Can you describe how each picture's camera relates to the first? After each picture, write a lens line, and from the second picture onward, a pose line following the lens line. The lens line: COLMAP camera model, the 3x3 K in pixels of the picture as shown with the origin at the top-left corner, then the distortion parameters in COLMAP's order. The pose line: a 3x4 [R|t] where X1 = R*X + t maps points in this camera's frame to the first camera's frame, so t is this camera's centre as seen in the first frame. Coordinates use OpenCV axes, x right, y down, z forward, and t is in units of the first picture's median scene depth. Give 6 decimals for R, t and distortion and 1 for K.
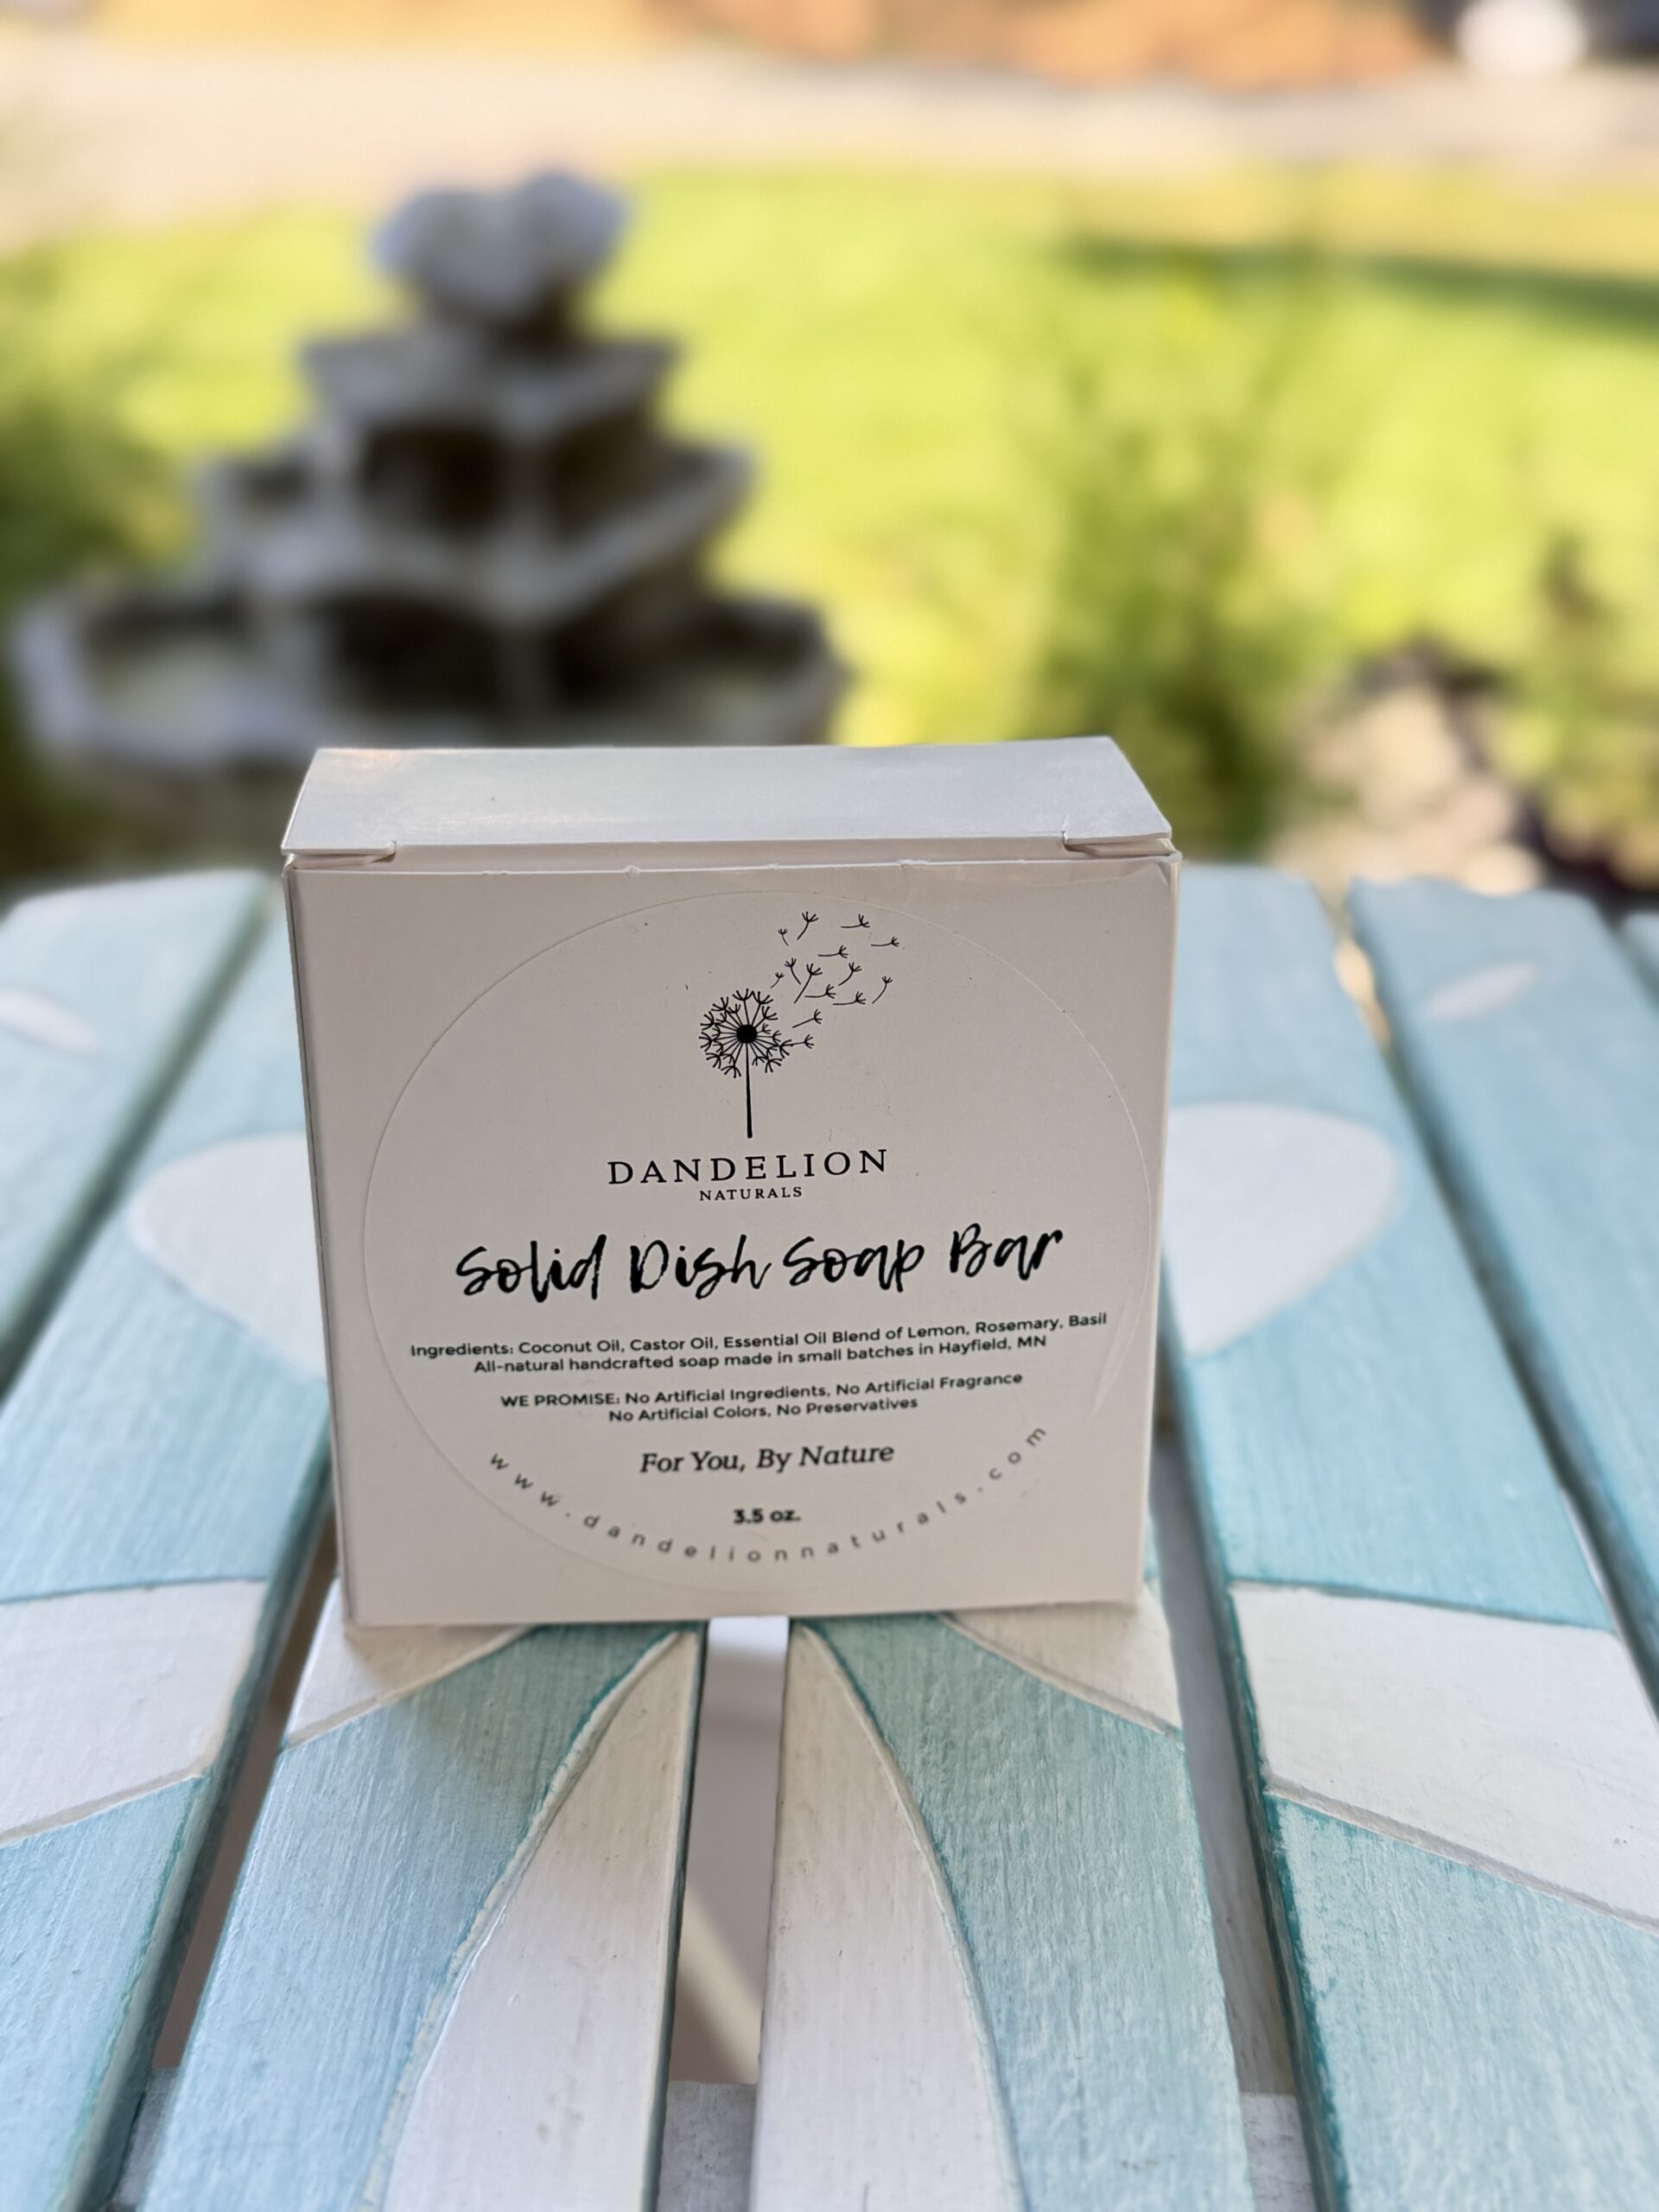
lens RADIAL K [[2705.2, 0, 827.4], [0, 2705.2, 1103.4], [0, 0, 1]] dist [-0.016848, 0.000000]
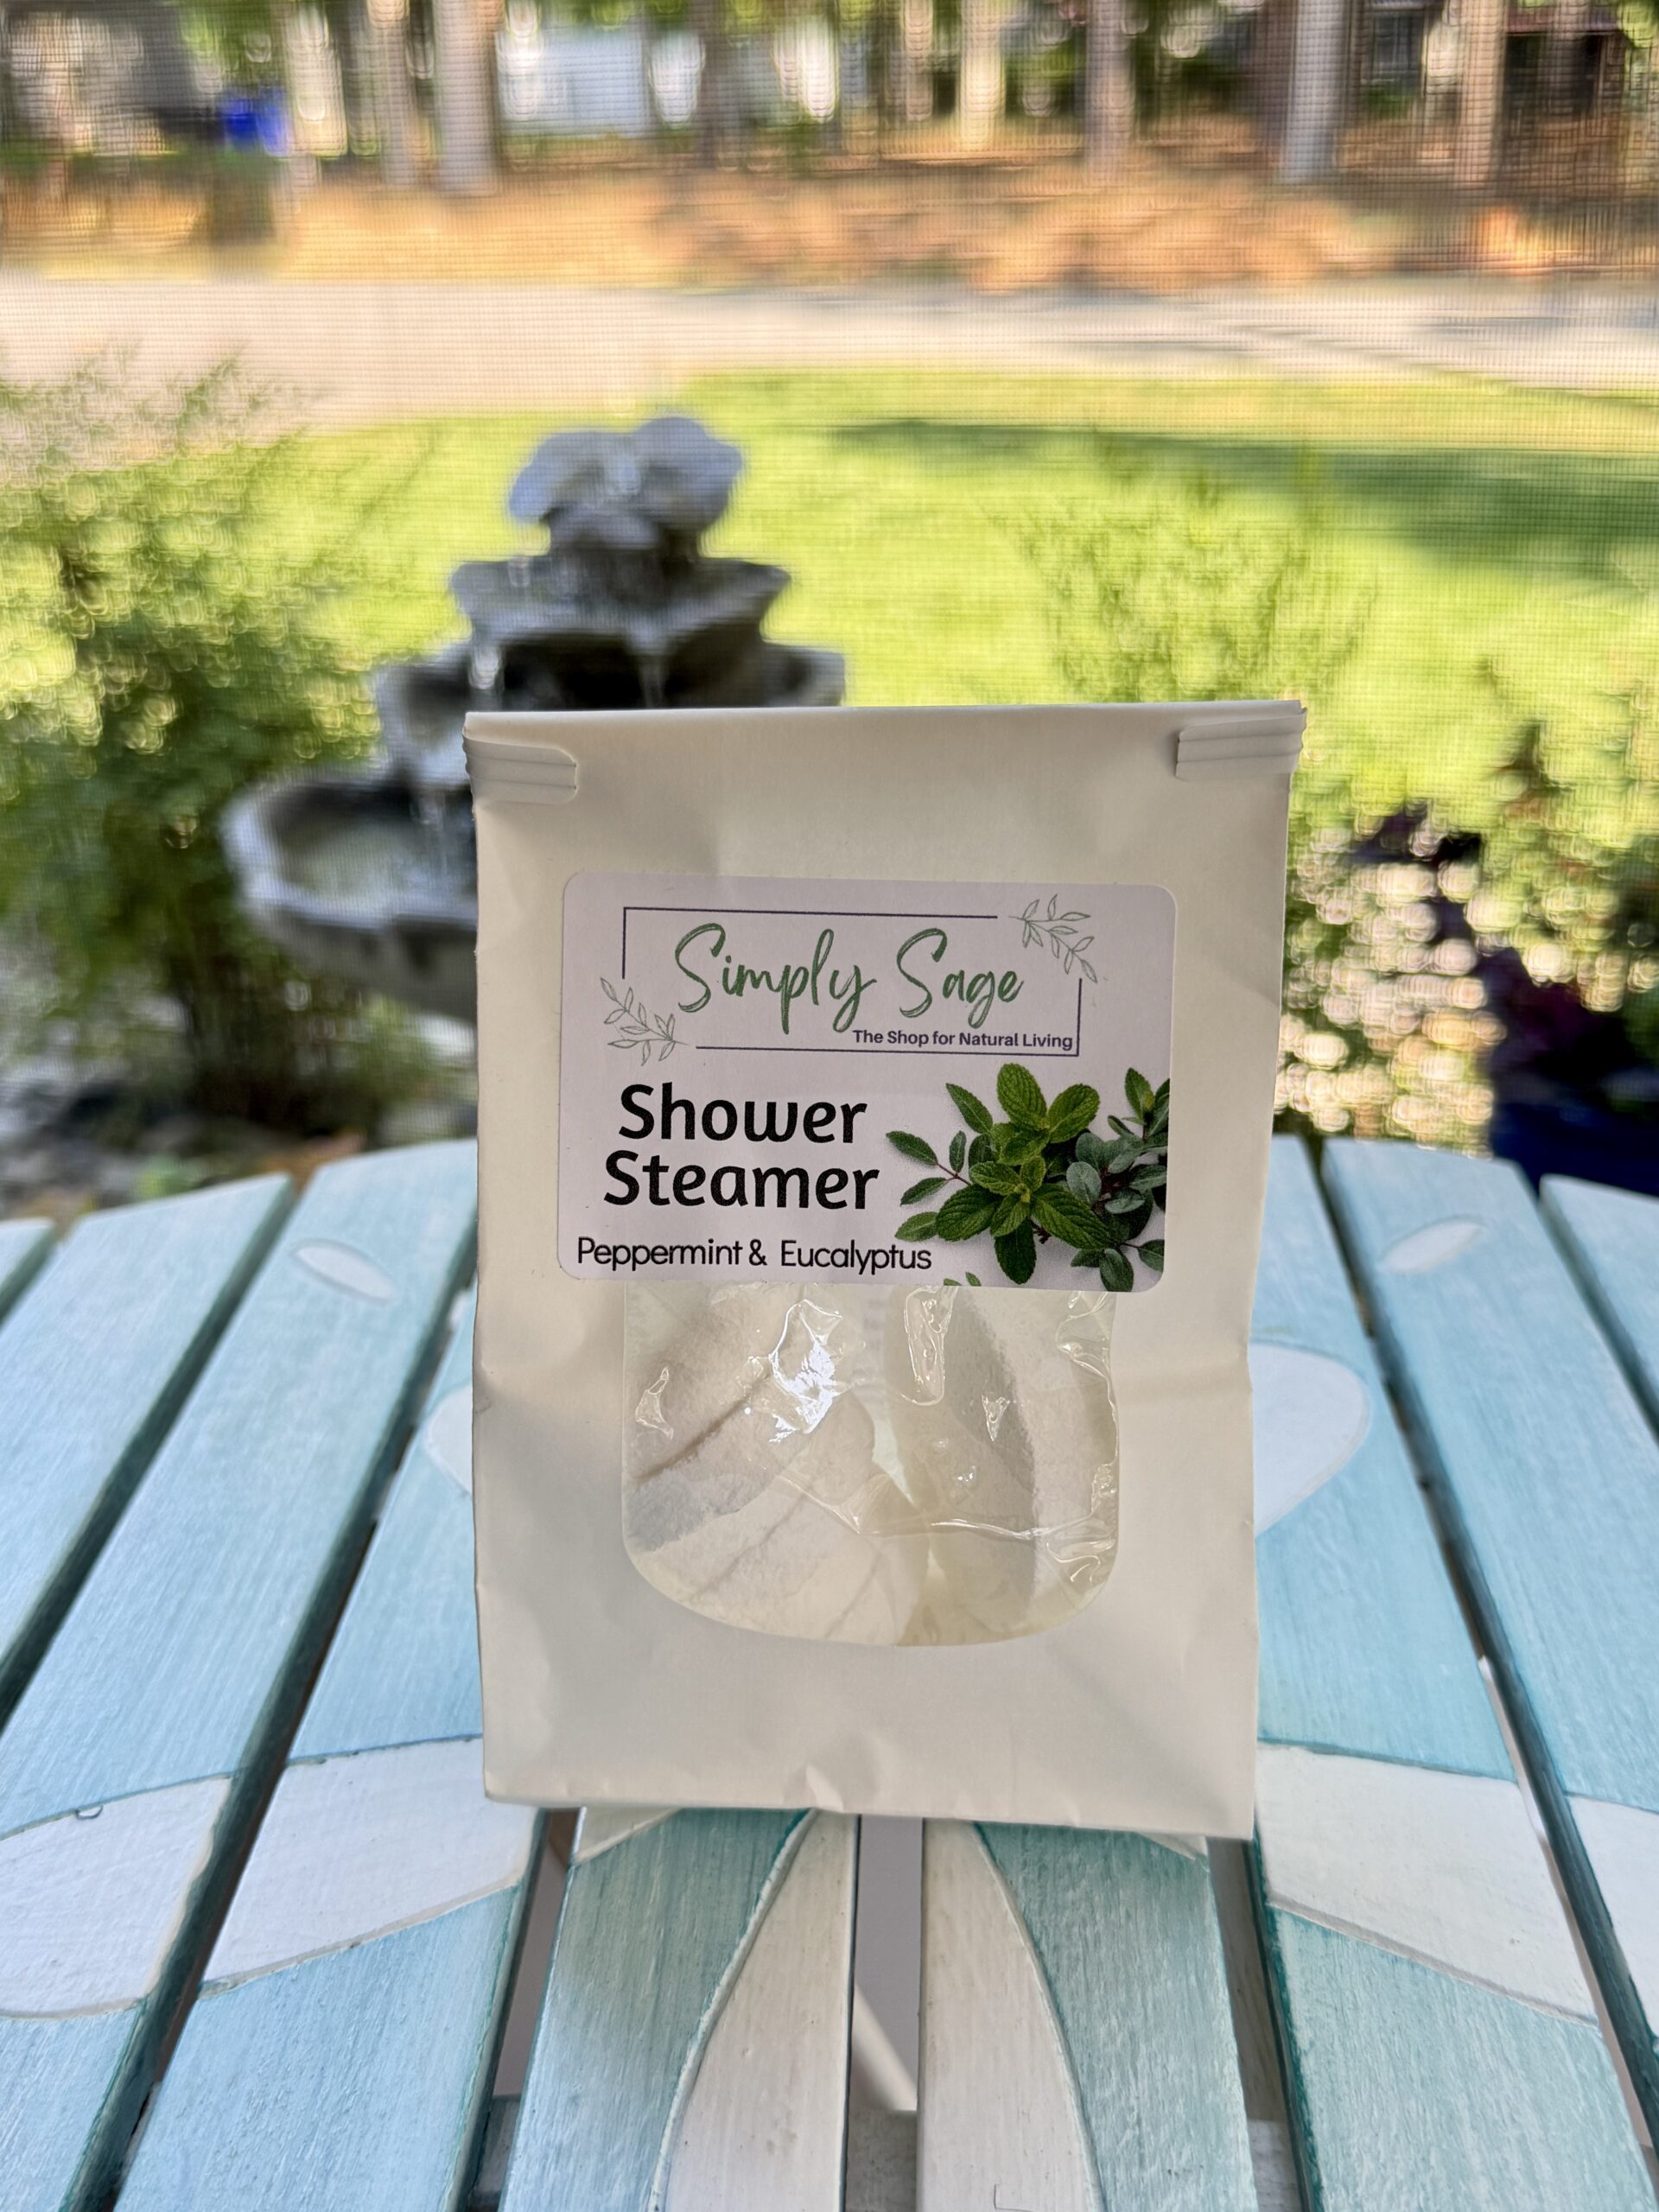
lens RADIAL K [[2338.9, 0, 830.8], [0, 2338.9, 1106.6], [0, 0, 1]] dist [-0.056261, 0.000000]
pose [[0.999620, -0.000835, -0.027568, -0.034515], [-0.000146, 0.999367, -0.035576, -0.126361], [0.027580, 0.035567, 0.998987, -0.250485]]
